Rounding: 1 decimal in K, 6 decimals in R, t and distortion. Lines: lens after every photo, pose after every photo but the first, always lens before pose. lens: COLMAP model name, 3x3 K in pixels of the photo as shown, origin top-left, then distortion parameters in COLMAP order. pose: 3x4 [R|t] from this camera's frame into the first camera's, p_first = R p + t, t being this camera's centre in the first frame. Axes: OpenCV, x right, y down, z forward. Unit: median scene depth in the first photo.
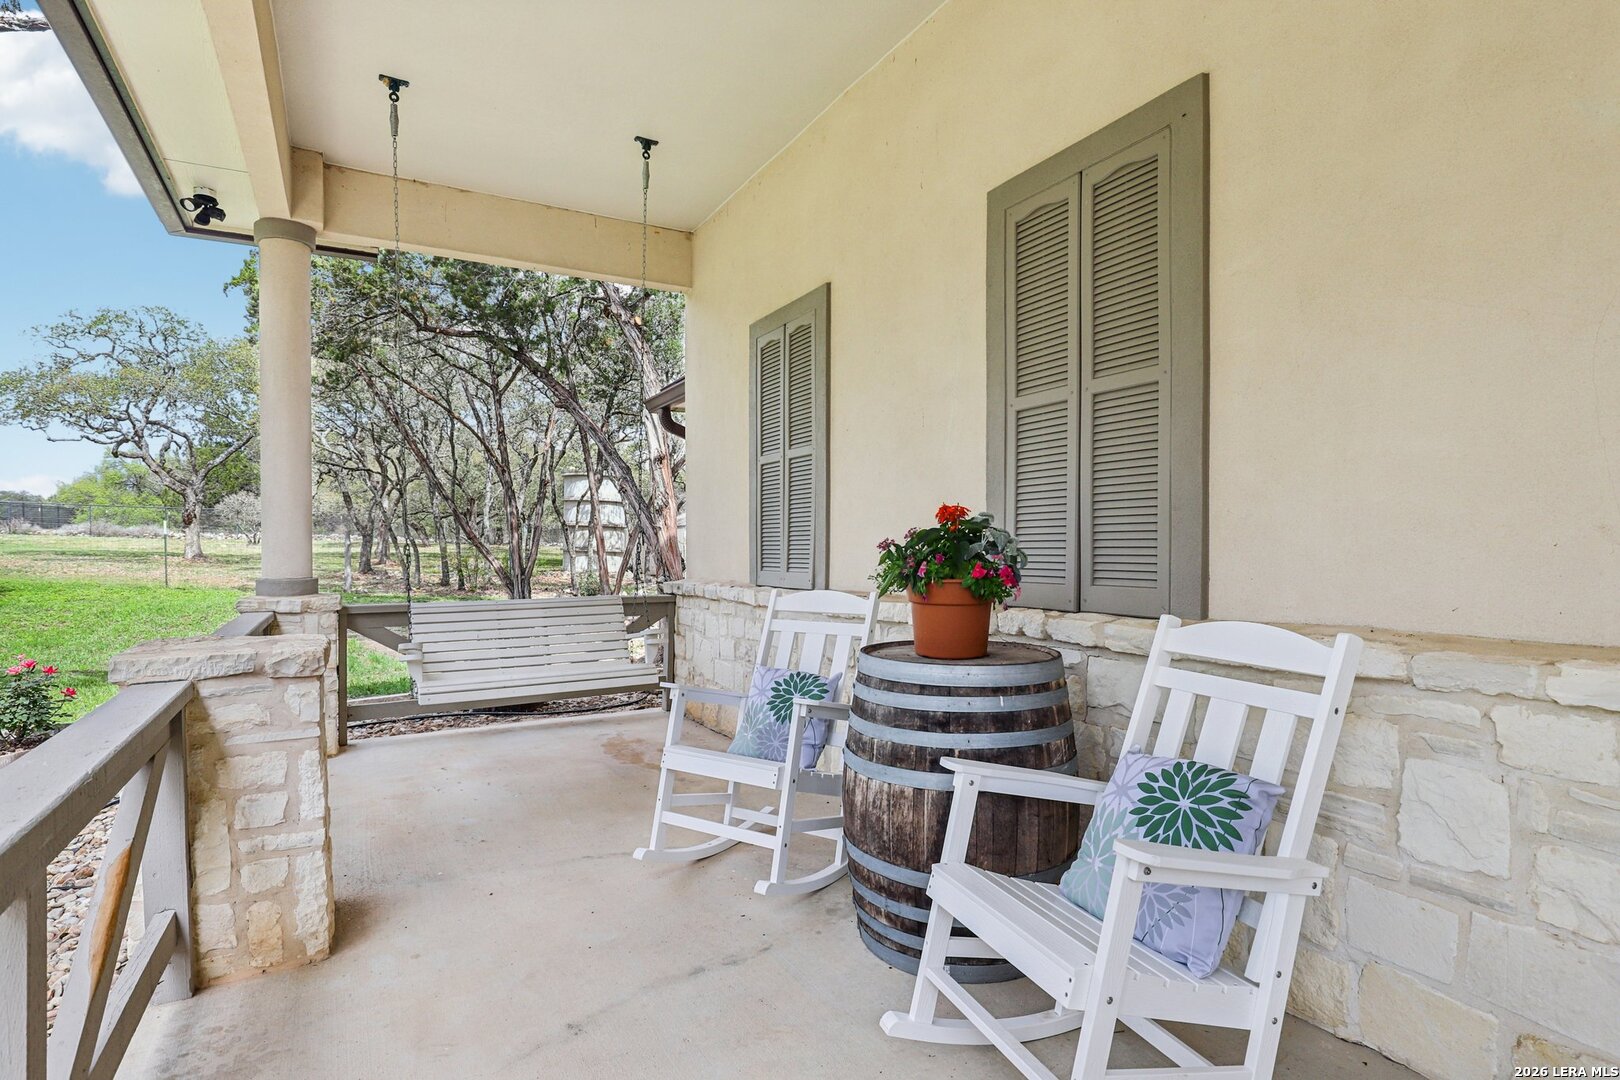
lens RADIAL K [[803.7, 0, 822.9], [0, 803.7, 559.0], [0, 0, 1]] dist [-0.021806, 0.000336]
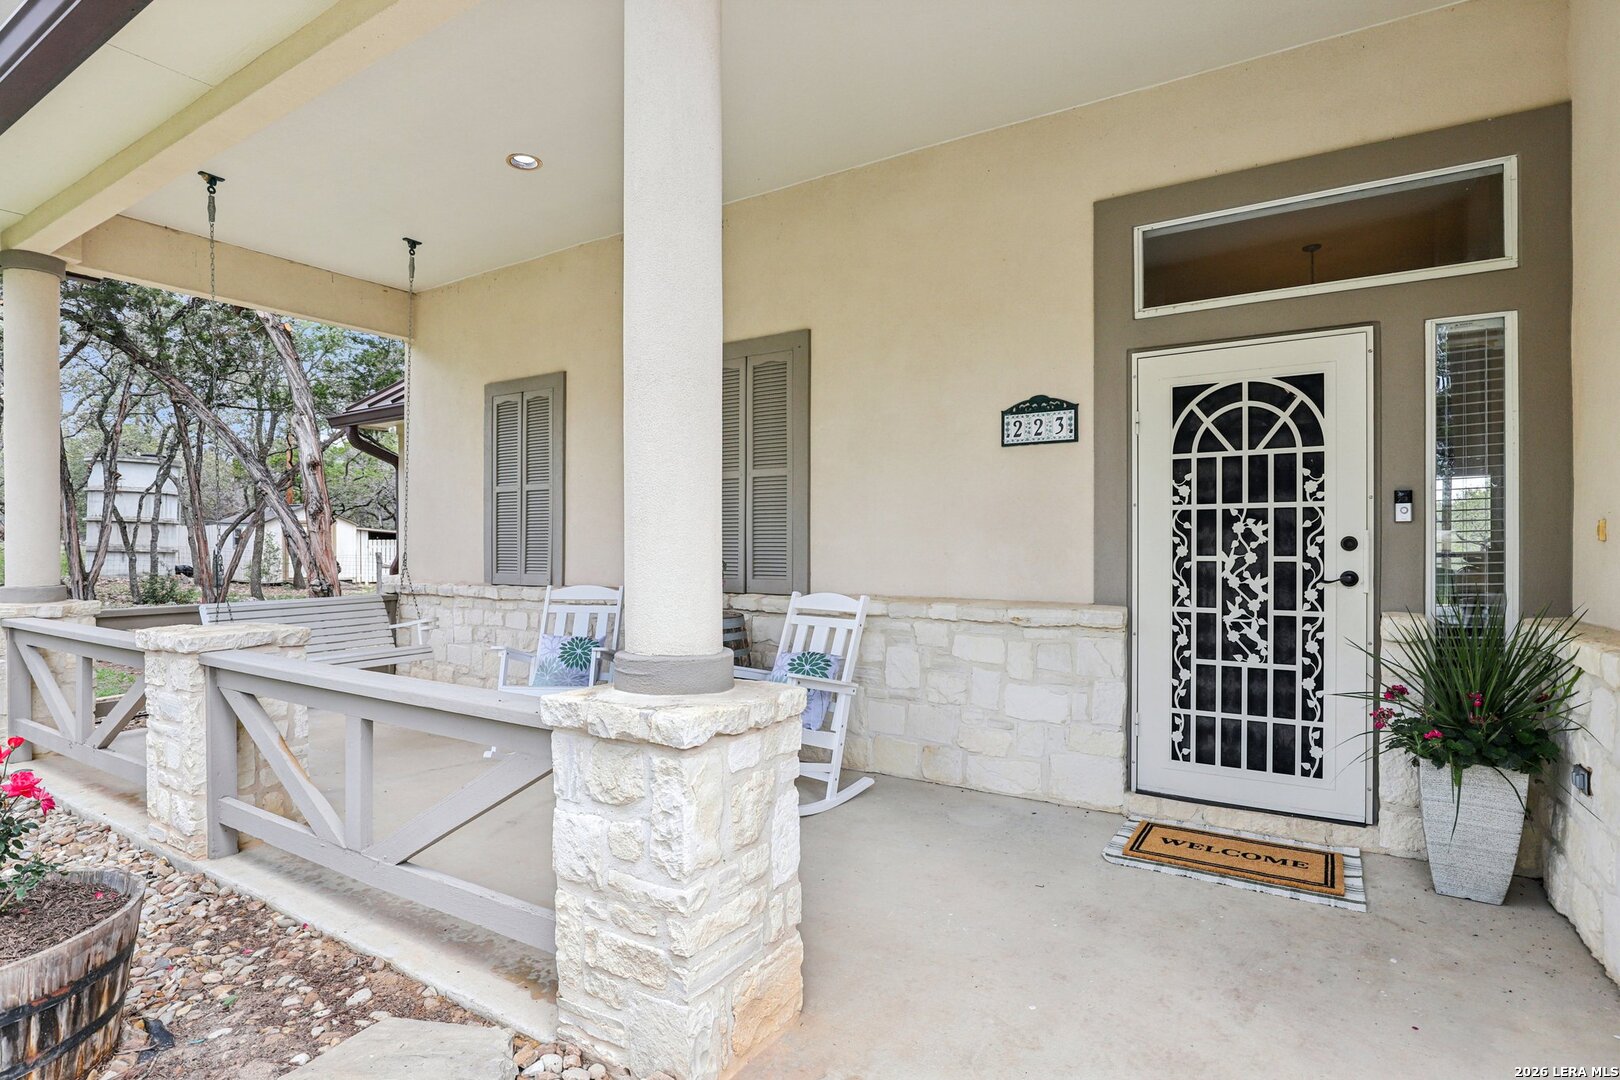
lens RADIAL K [[803.7, 0, 813.5], [0, 803.7, 542.8], [0, 0, 1]] dist [-0.021806, 0.000336]
pose [[0.883283, 0.003417, 0.468827, -0.515293], [0.004772, 0.999856, -0.016279, -0.024658], [-0.468816, 0.016616, 0.883140, -0.893711]]
